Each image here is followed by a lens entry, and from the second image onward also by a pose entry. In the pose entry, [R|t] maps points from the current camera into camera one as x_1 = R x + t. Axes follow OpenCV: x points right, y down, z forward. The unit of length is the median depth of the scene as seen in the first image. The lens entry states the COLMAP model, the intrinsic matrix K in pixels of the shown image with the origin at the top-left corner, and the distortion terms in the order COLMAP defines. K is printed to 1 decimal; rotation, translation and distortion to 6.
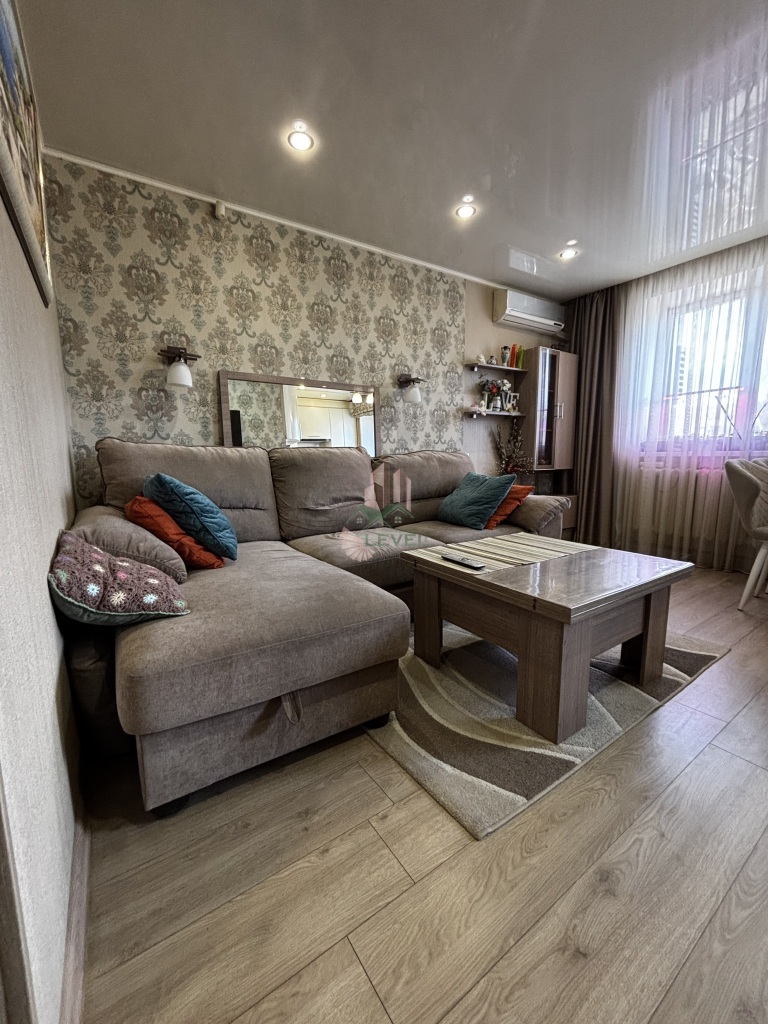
lens RADIAL K [[412.0, 0, 383.1], [0, 412.0, 513.1], [0, 0, 1]] dist [-0.000437, 0.000144]
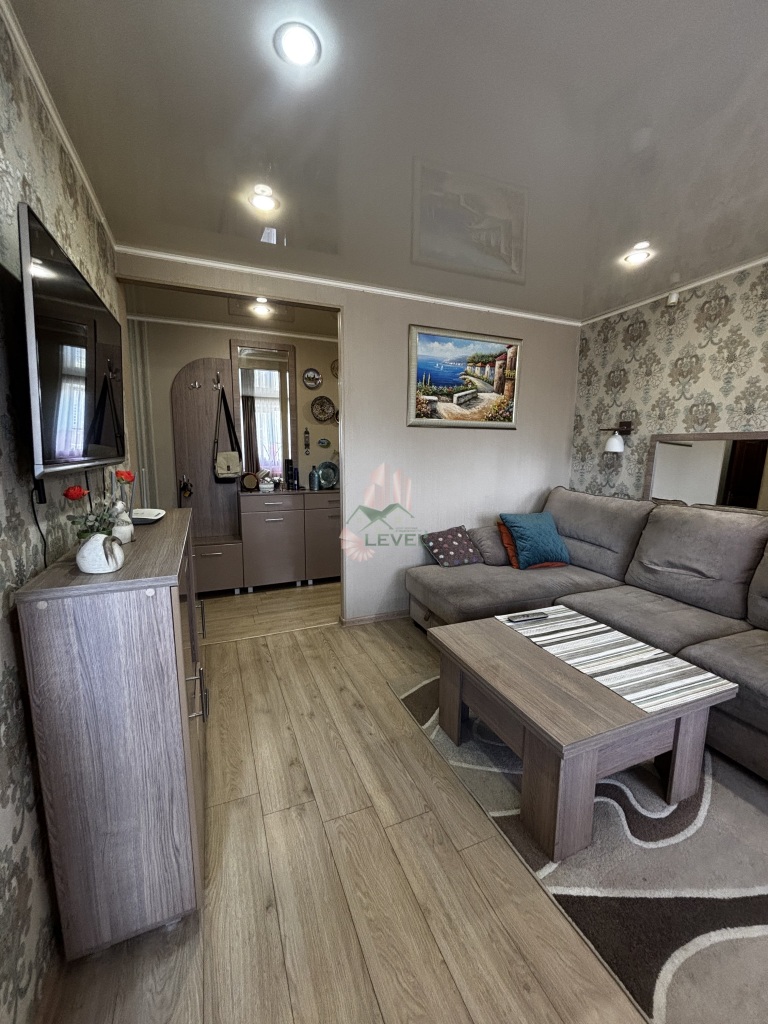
lens RADIAL K [[412.0, 0, 384.5], [0, 412.0, 511.8], [0, 0, 1]] dist [-0.000437, 0.000144]
pose [[-0.196136, 0.155284, -0.968203, 0.860115], [-0.136625, 0.973423, 0.183798, -0.218592], [0.971012, 0.168331, -0.169707, 0.438348]]
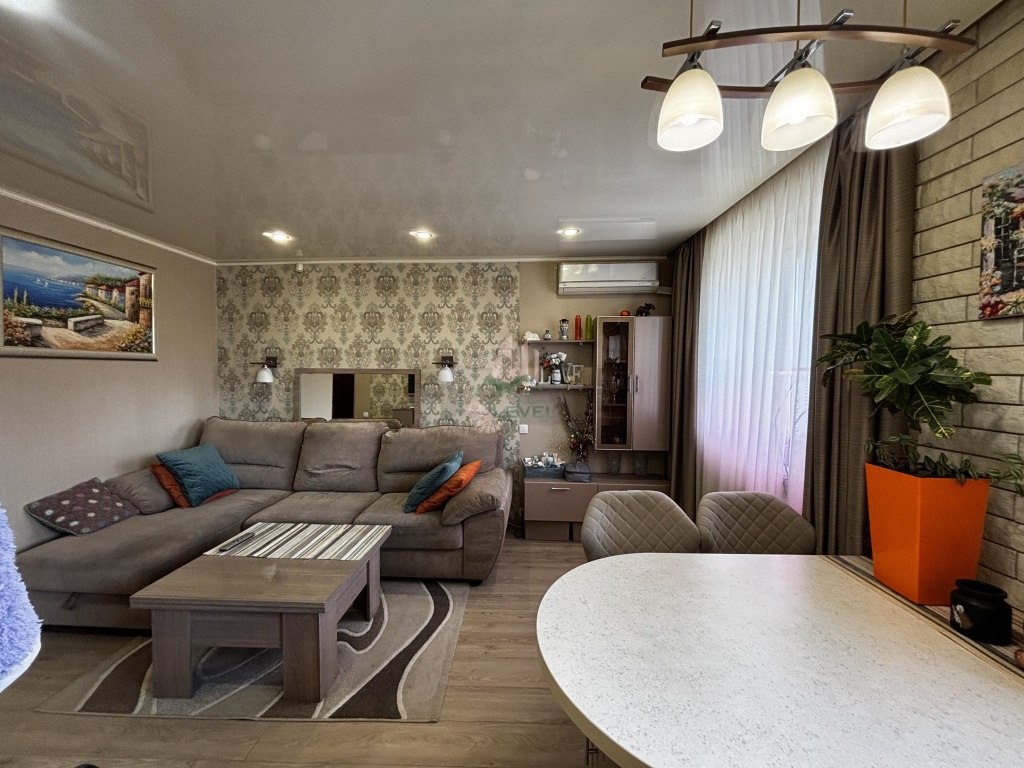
lens RADIAL K [[412.0, 0, 511.3], [0, 412.0, 385.8], [0, 0, 1]] dist [-0.000437, 0.000144]
pose [[0.810790, 0.035979, -0.584230, 1.015768], [-0.090337, 0.993842, -0.064164, -0.232679], [0.578324, 0.104801, 0.809048, 0.220336]]
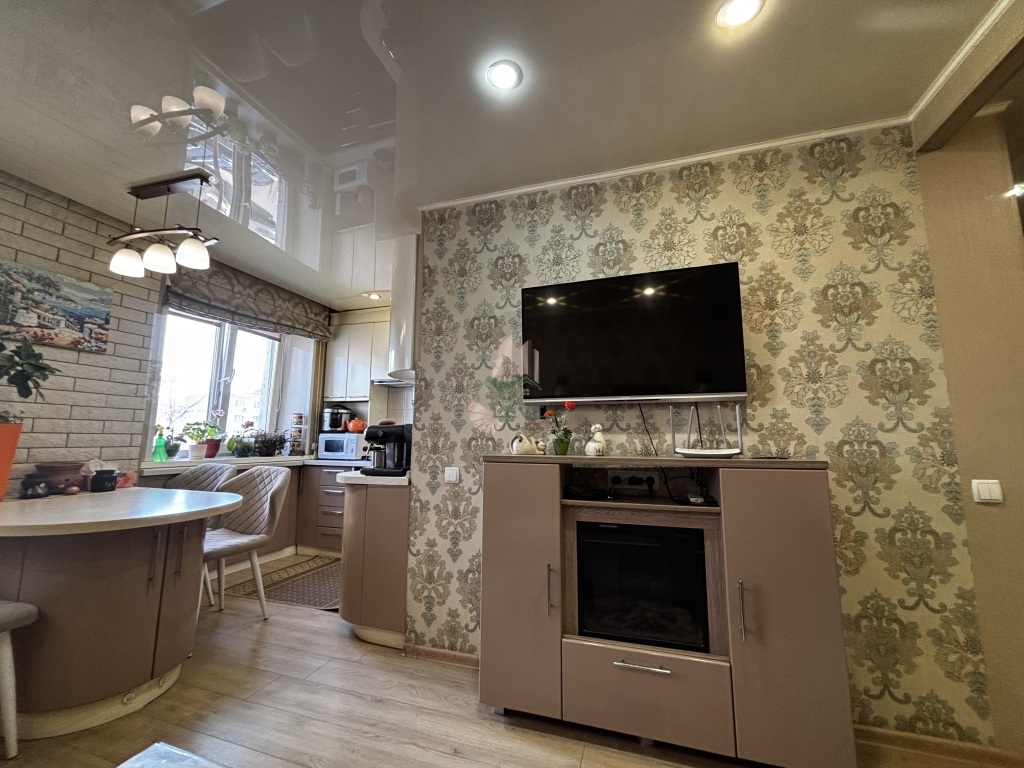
lens RADIAL K [[412.0, 0, 510.4], [0, 412.0, 385.3], [0, 0, 1]] dist [-0.000437, 0.000144]
pose [[-0.610691, 0.112051, 0.783901, 0.027097], [0.108652, 0.992432, -0.057215, -0.139664], [-0.784379, 0.050232, -0.618244, 0.561437]]
